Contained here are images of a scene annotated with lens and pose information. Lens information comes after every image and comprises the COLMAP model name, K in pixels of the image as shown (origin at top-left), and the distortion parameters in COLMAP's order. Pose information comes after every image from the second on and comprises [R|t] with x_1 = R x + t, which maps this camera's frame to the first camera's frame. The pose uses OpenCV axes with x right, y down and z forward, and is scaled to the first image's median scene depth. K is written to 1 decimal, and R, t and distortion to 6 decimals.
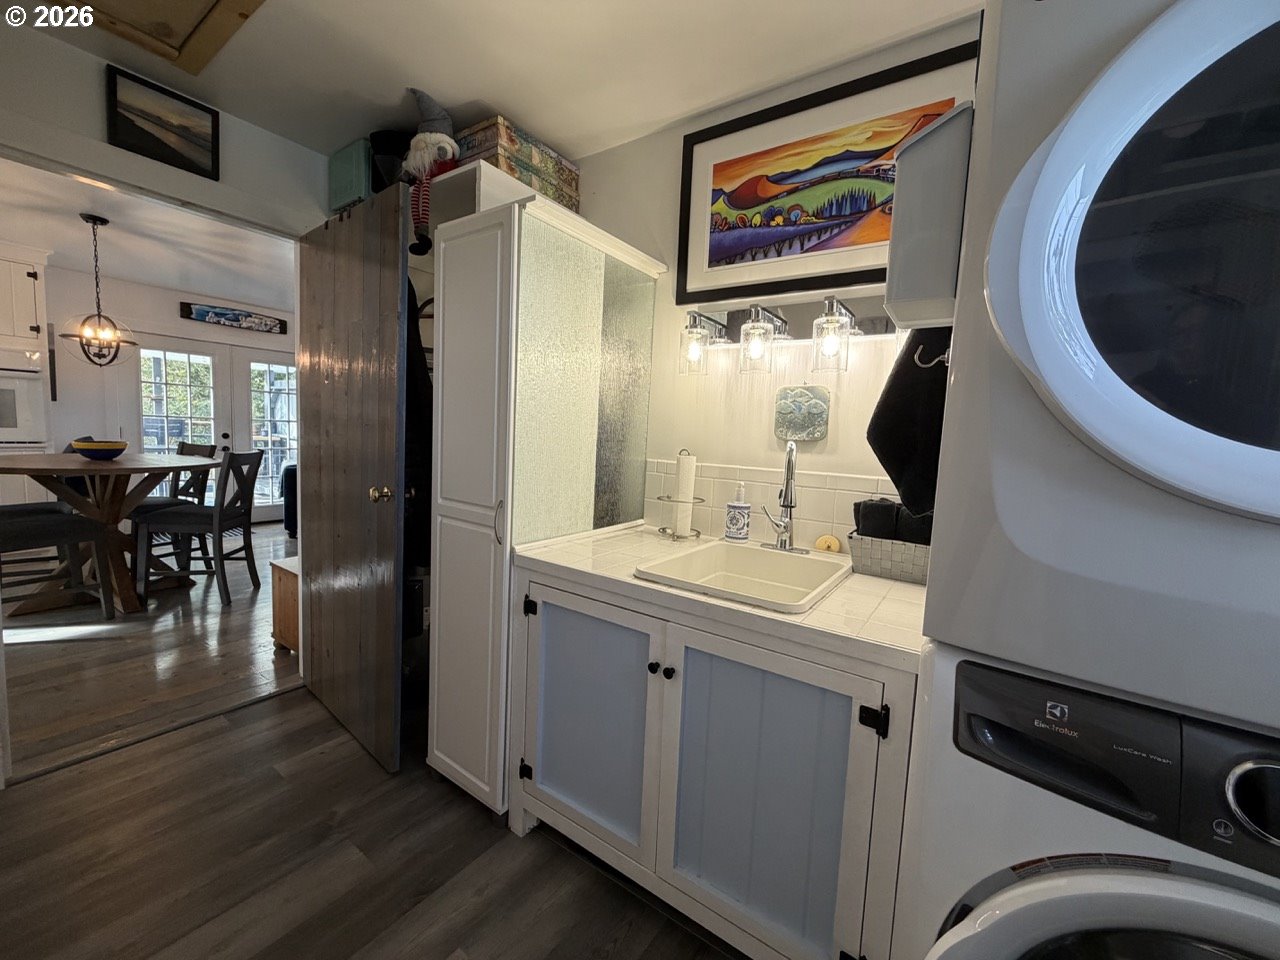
lens RADIAL K [[511.4, 0, 637.8], [0, 511.4, 476.2], [0, 0, 1]] dist [0.000610, -0.000163]
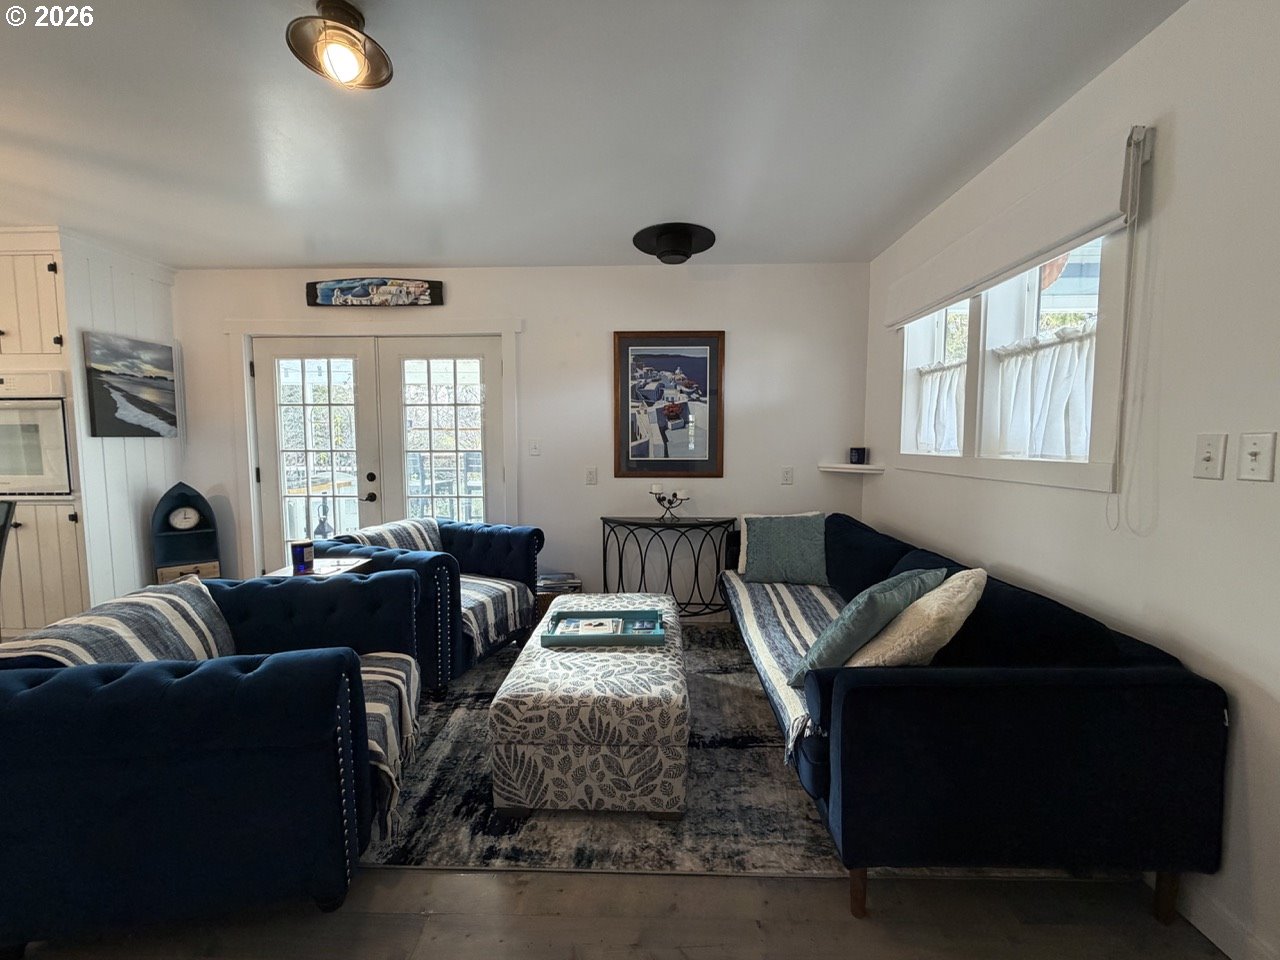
lens RADIAL K [[511.4, 0, 642.7], [0, 511.4, 477.6], [0, 0, 1]] dist [0.000610, -0.000163]
pose [[0.544083, 0.010970, -0.838959, -0.070890], [-0.048009, 0.998683, -0.018076, -0.088151], [0.837656, 0.050113, 0.543894, 0.992857]]
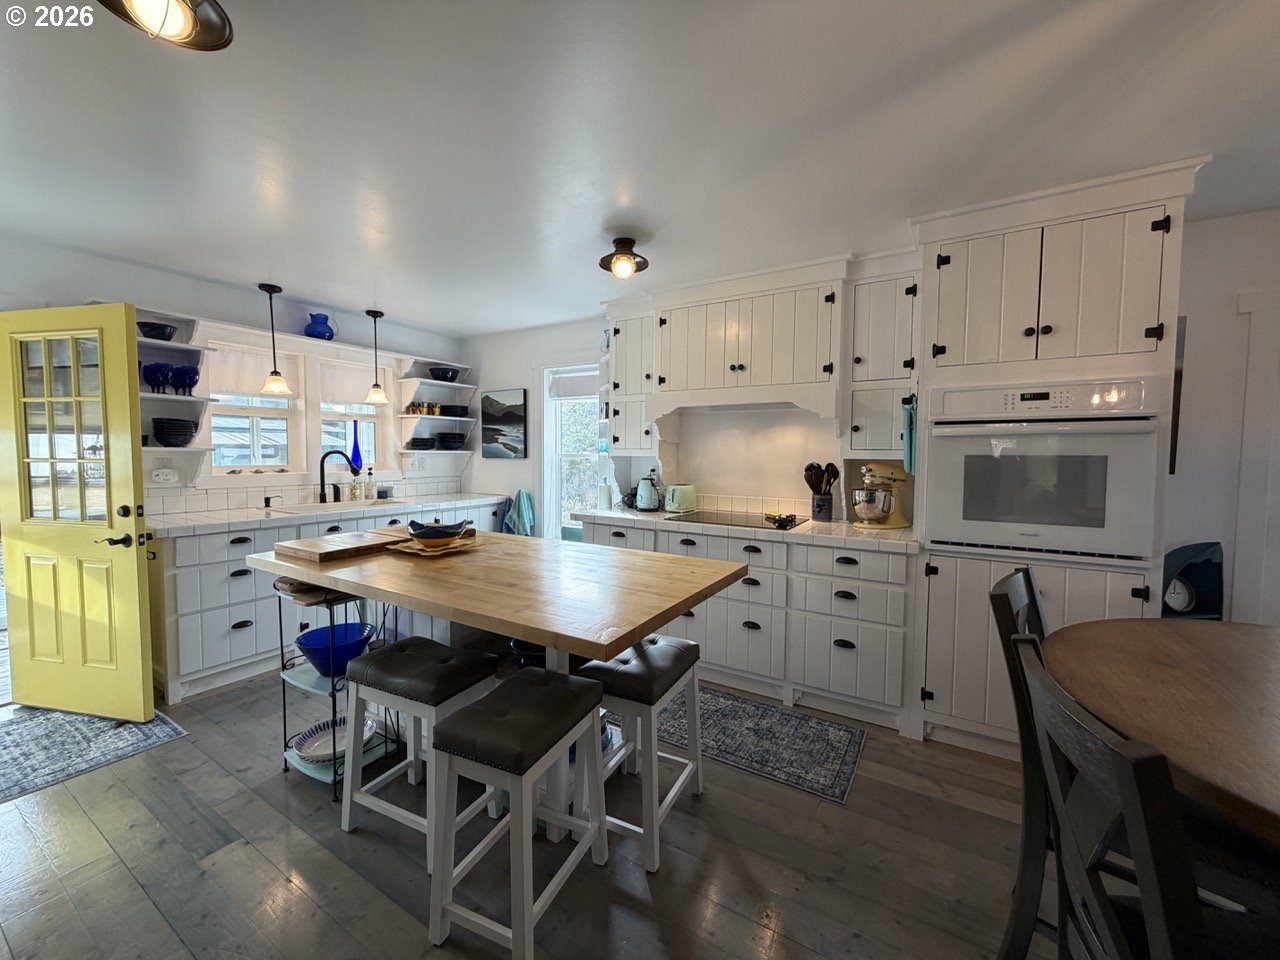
lens RADIAL K [[511.4, 0, 635.6], [0, 511.4, 478.8], [0, 0, 1]] dist [0.000610, -0.000163]
pose [[0.058320, 0.000250, -0.998298, -0.534087], [-0.094267, 0.995533, -0.005258, -0.071314], [0.993837, 0.094413, 0.058083, 0.361854]]
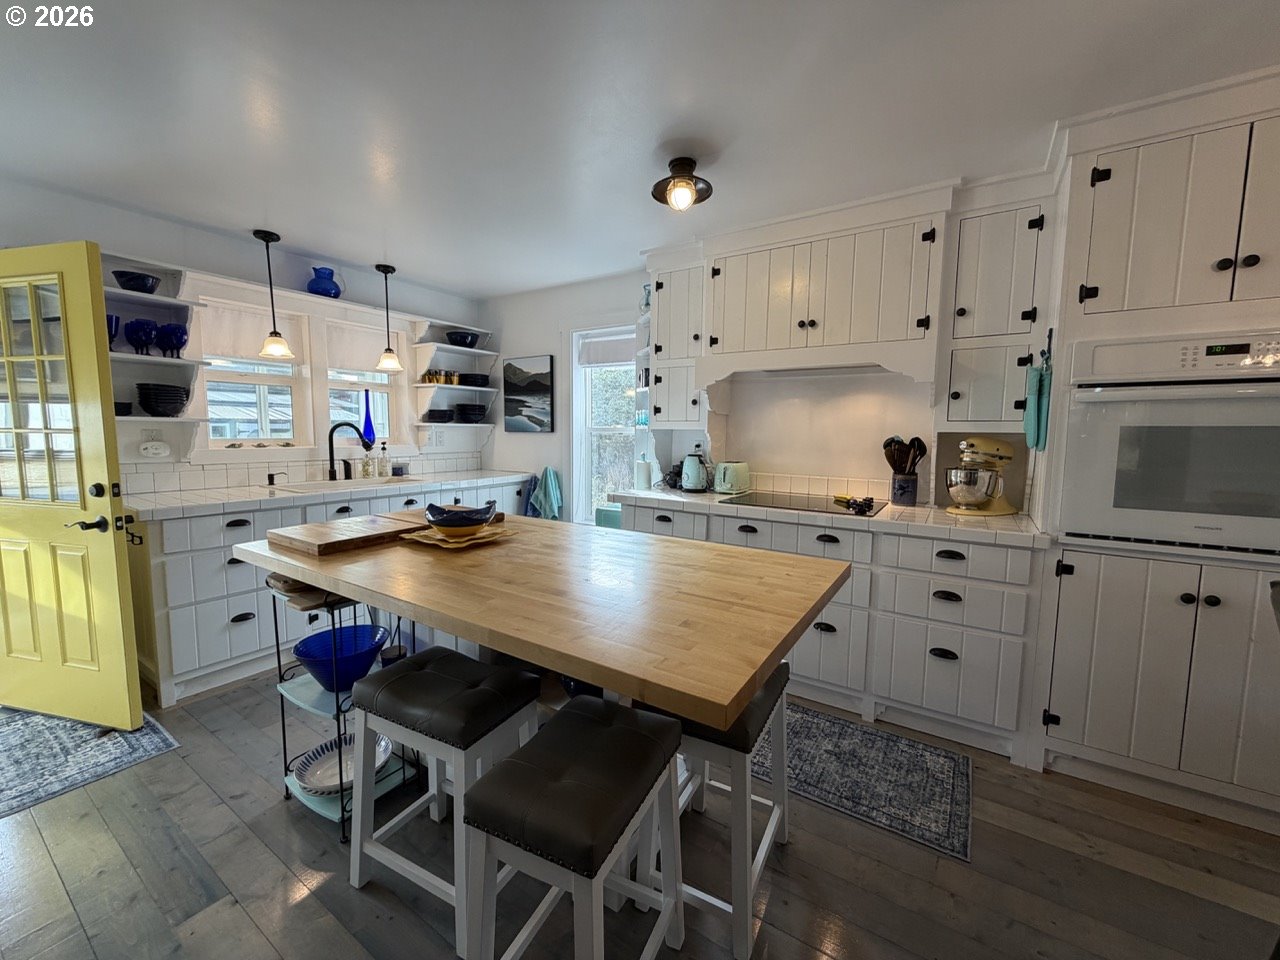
lens RADIAL K [[511.4, 0, 635.6], [0, 511.4, 479.0], [0, 0, 1]] dist [0.000610, -0.000163]
pose [[0.029981, 0.045315, -0.998523, -0.617358], [-0.098410, 0.994252, 0.042167, -0.067093], [0.994694, 0.097000, 0.034268, 0.330758]]
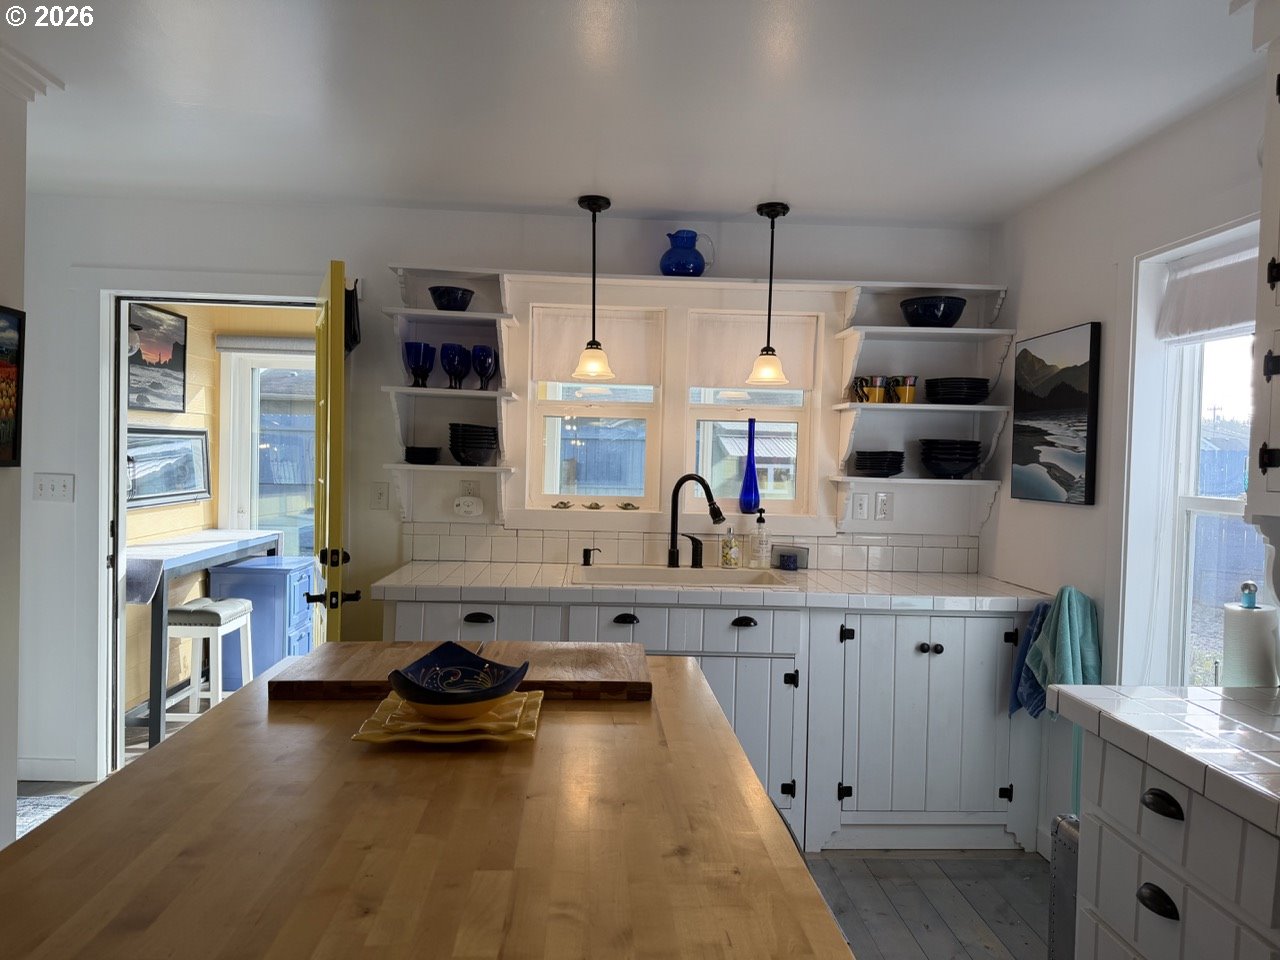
lens RADIAL K [[899.9, 0, 640.2], [0, 899.9, 485.3], [0, 0, 1]] dist [0.061103, -0.005976]
pose [[-0.786351, -0.052241, -0.615568, -0.826258], [-0.121052, 0.990132, 0.070607, -0.112140], [0.605805, 0.130037, -0.784915, 0.507598]]
